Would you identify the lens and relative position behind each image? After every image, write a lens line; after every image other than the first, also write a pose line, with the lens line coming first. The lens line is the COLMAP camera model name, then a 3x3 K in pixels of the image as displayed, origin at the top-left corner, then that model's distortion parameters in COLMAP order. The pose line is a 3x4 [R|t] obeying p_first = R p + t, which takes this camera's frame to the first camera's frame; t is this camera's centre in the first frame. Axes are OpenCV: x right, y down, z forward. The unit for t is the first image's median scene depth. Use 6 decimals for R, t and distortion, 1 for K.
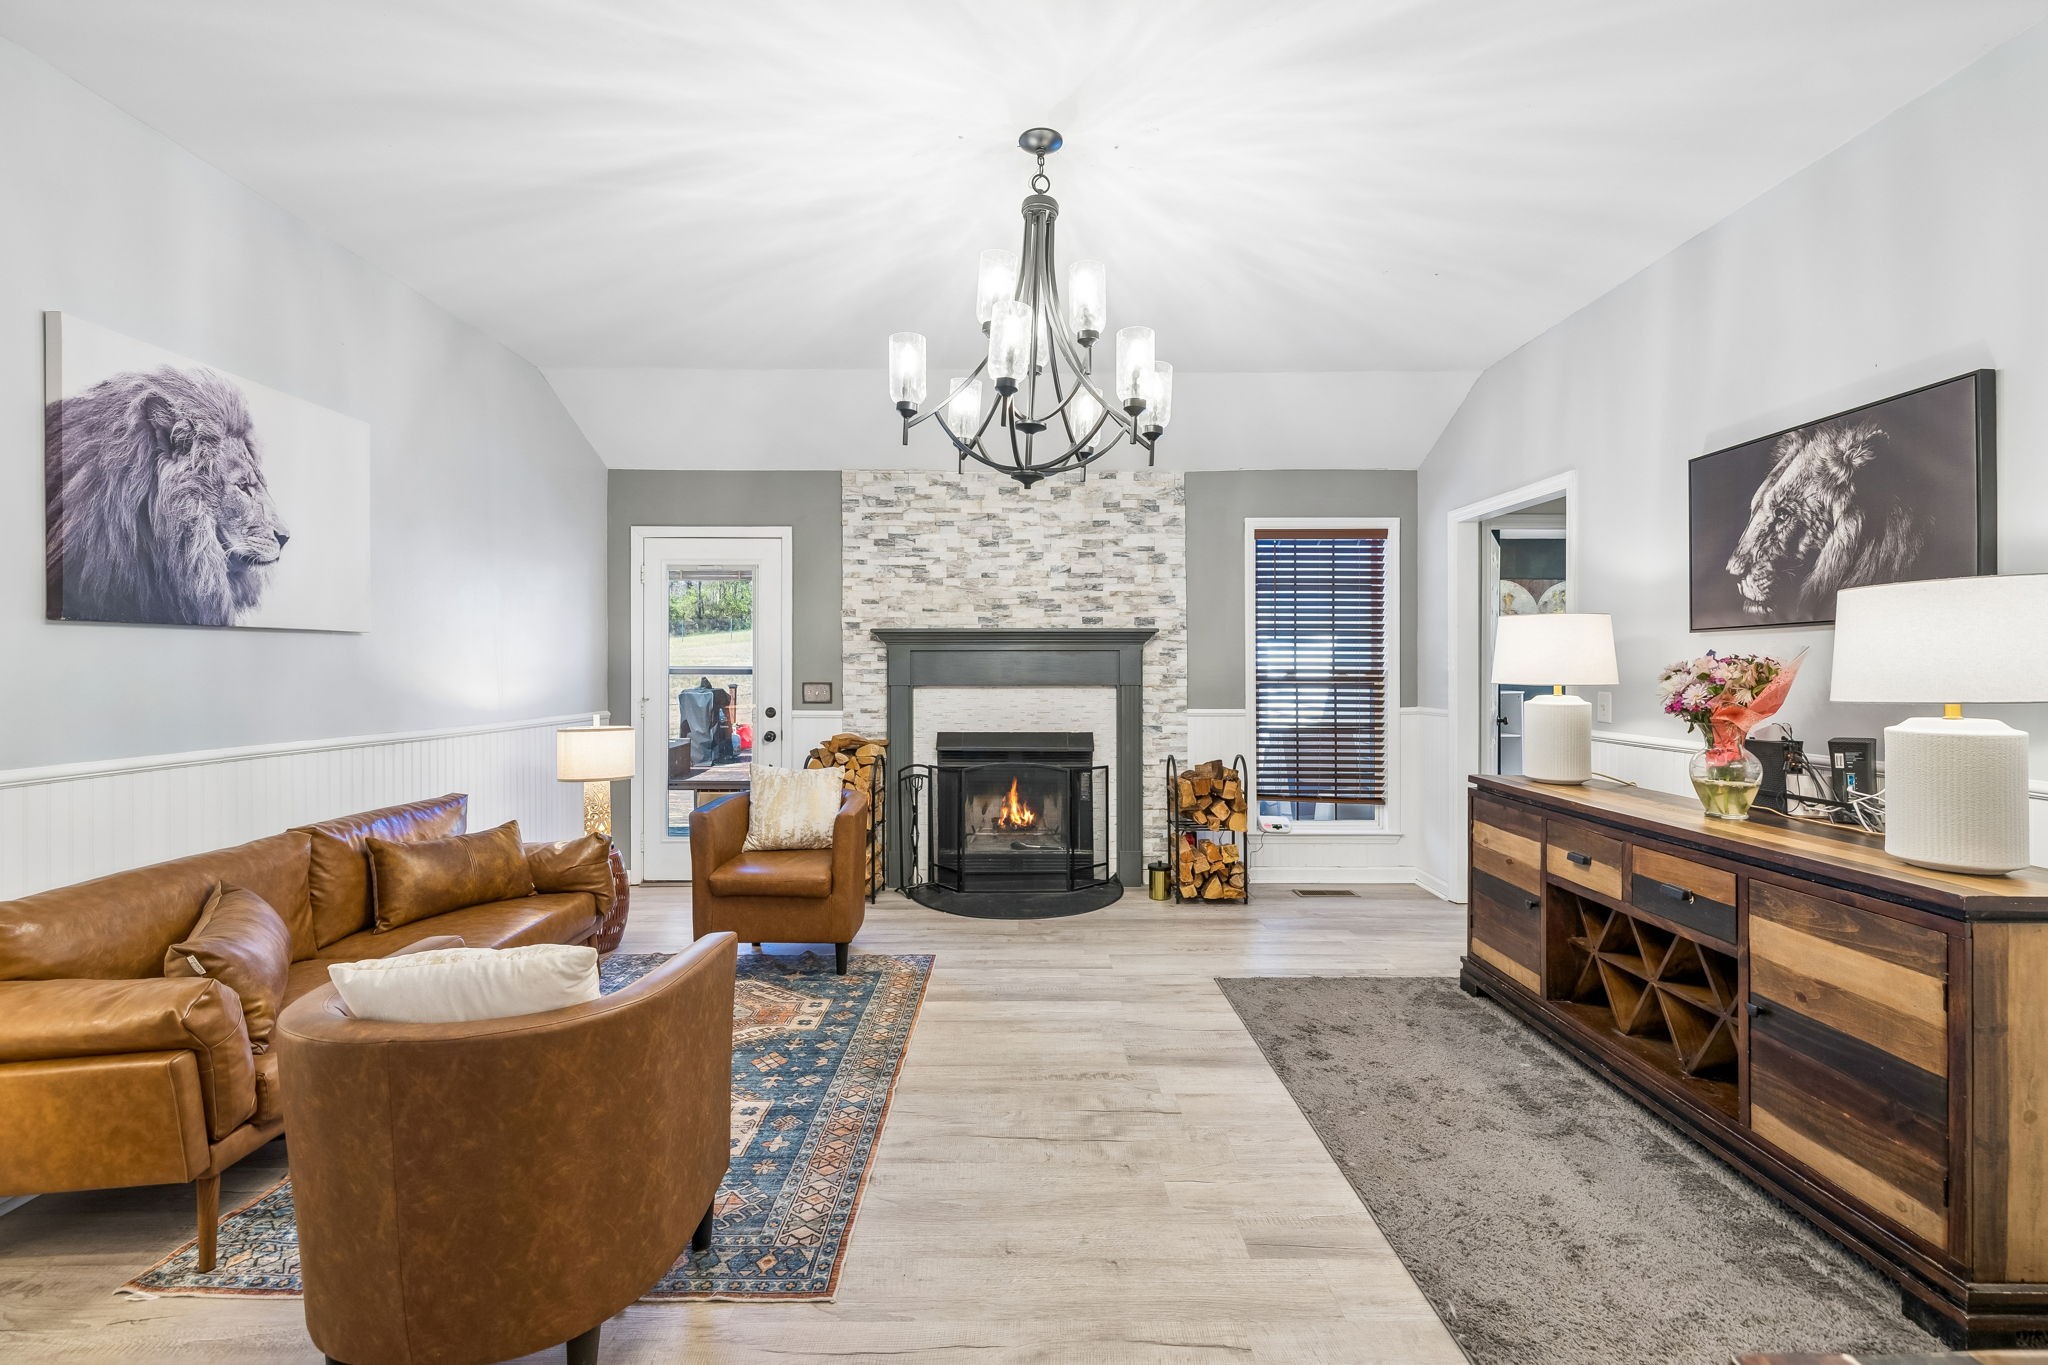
lens RADIAL K [[858.6, 0, 1022.5], [0, 858.6, 666.0], [0, 0, 1]] dist [0.000326, 0.000019]
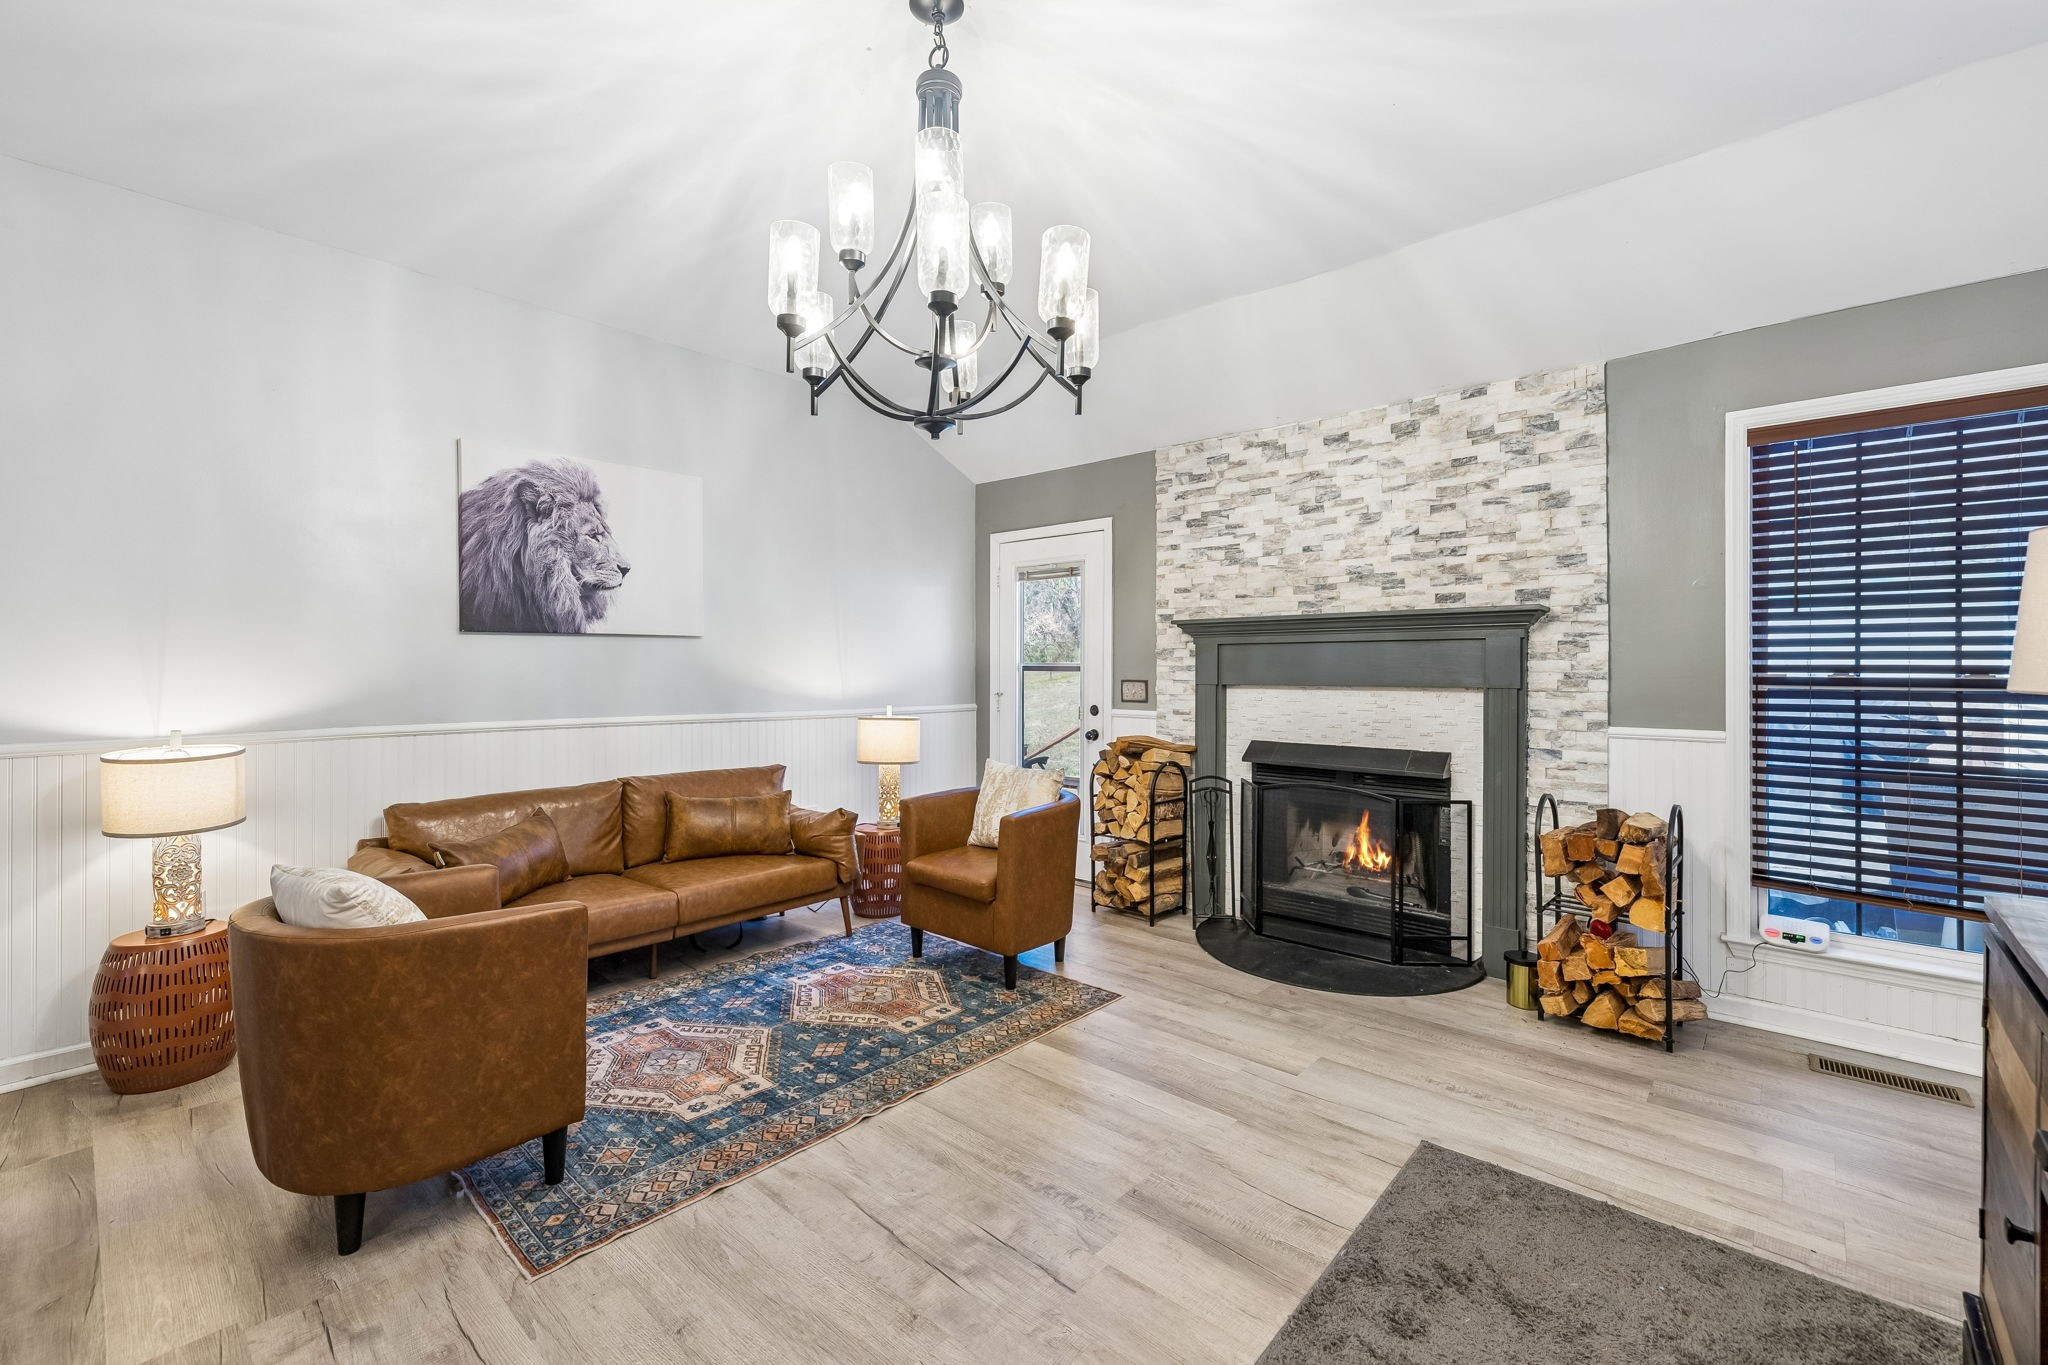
lens RADIAL K [[861.3, 0, 1014.2], [0, 861.3, 670.1], [0, 0, 1]] dist [0.000562, 0.000363]
pose [[0.735777, 0.002165, -0.677220, 0.303348], [-0.000112, 0.999995, 0.003075, 0.005536], [0.677223, -0.002186, 0.735774, 0.219487]]
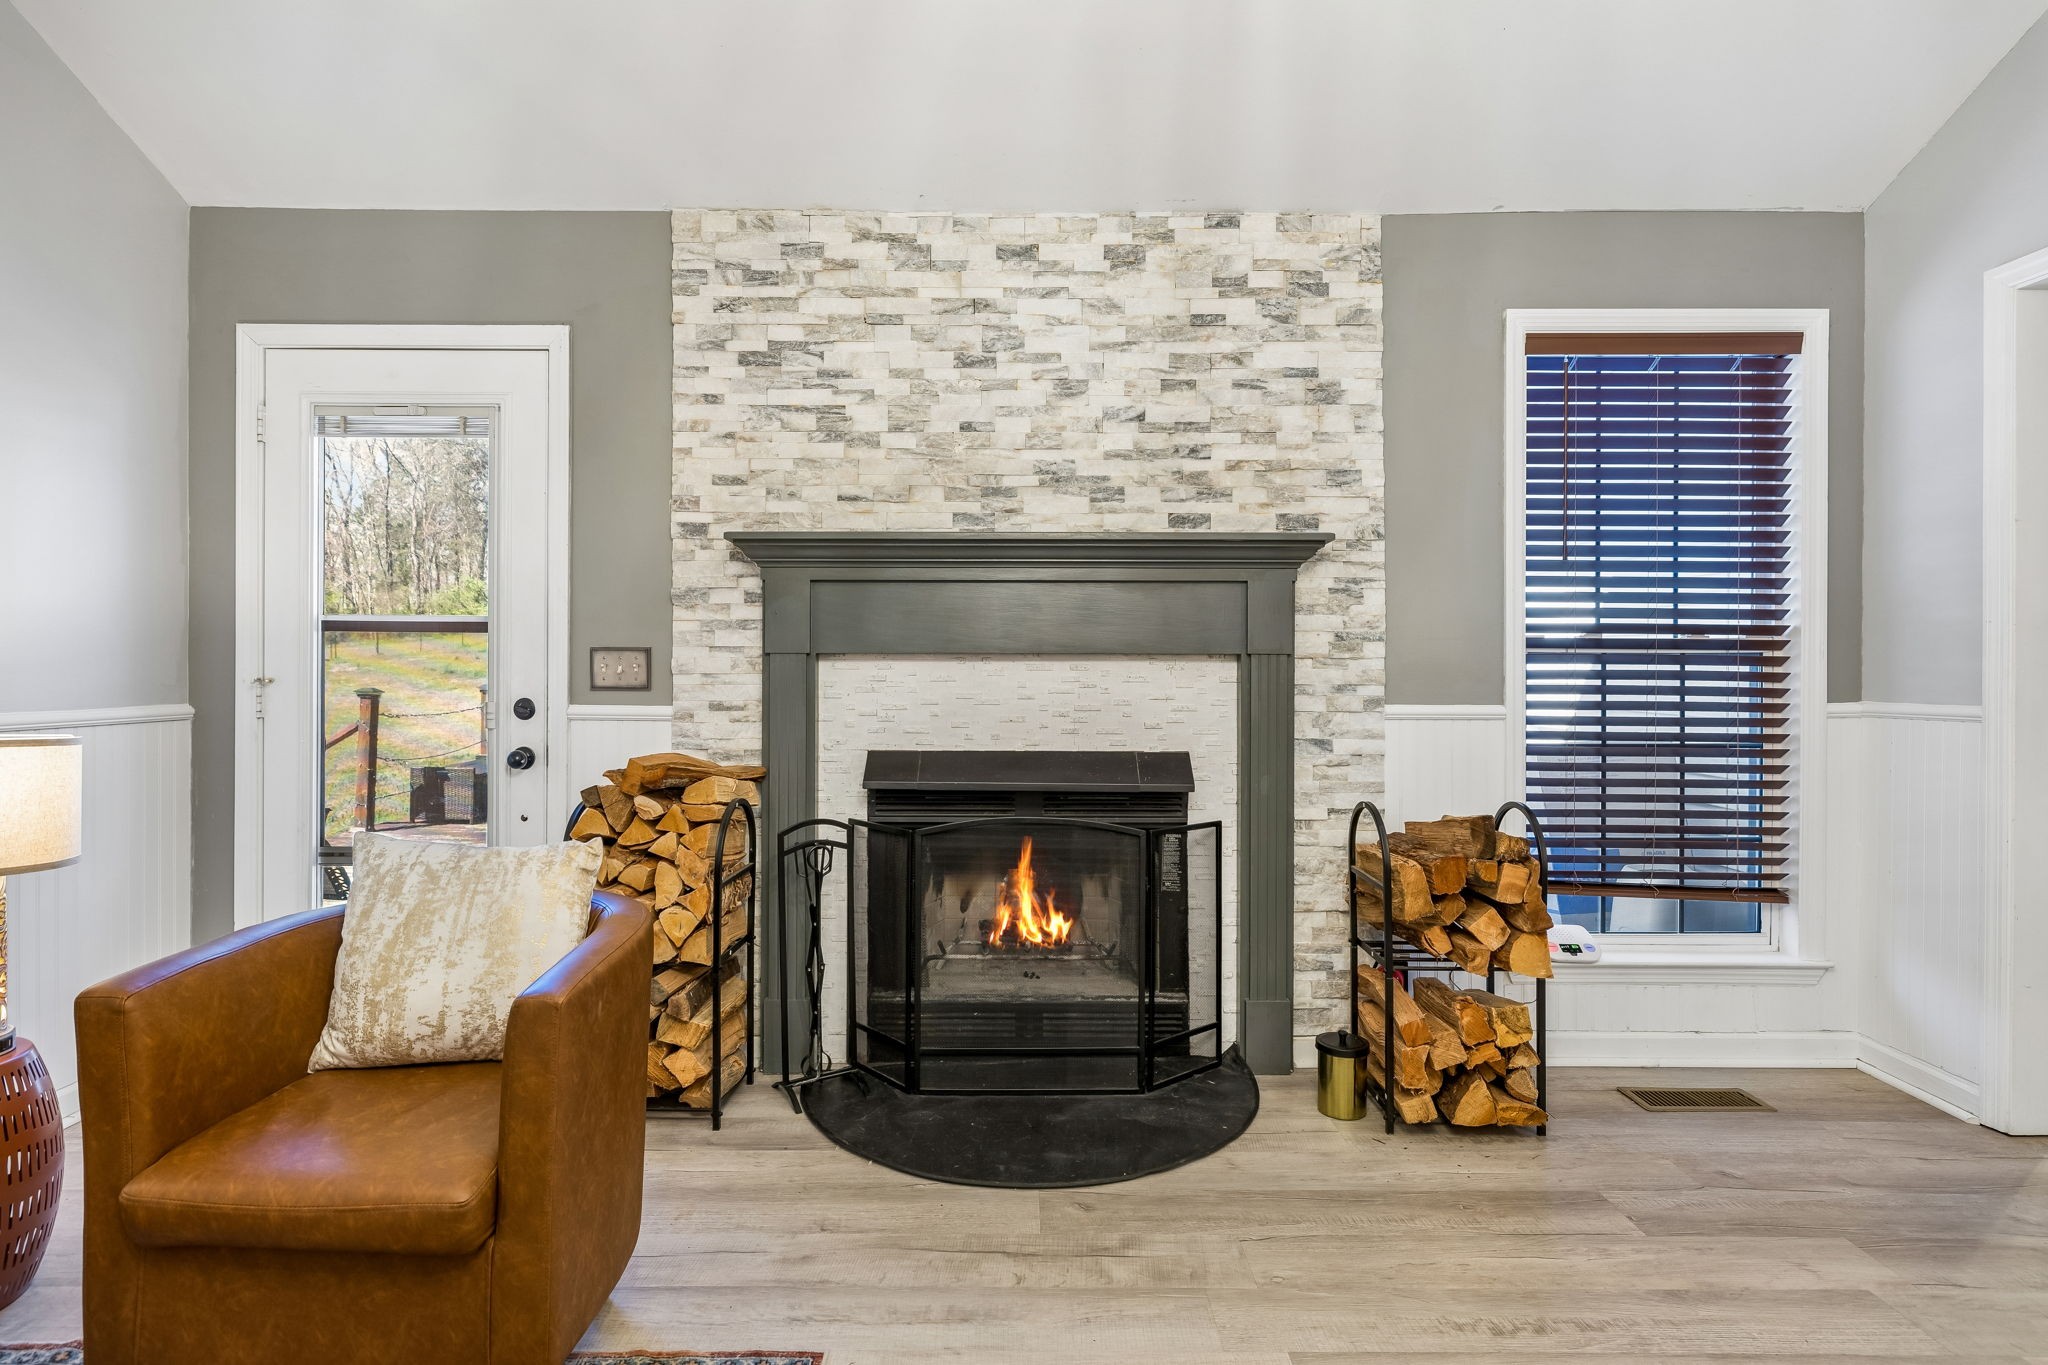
lens RADIAL K [[1045.4, 0, 1019.2], [0, 1045.4, 667.5], [0, 0, 1]] dist [-0.001336, -0.000213]
pose [[0.999984, 0.003167, -0.004655, -0.011236], [-0.003157, 0.999993, 0.002123, 0.028781], [0.004662, -0.002108, 0.999987, 0.412460]]
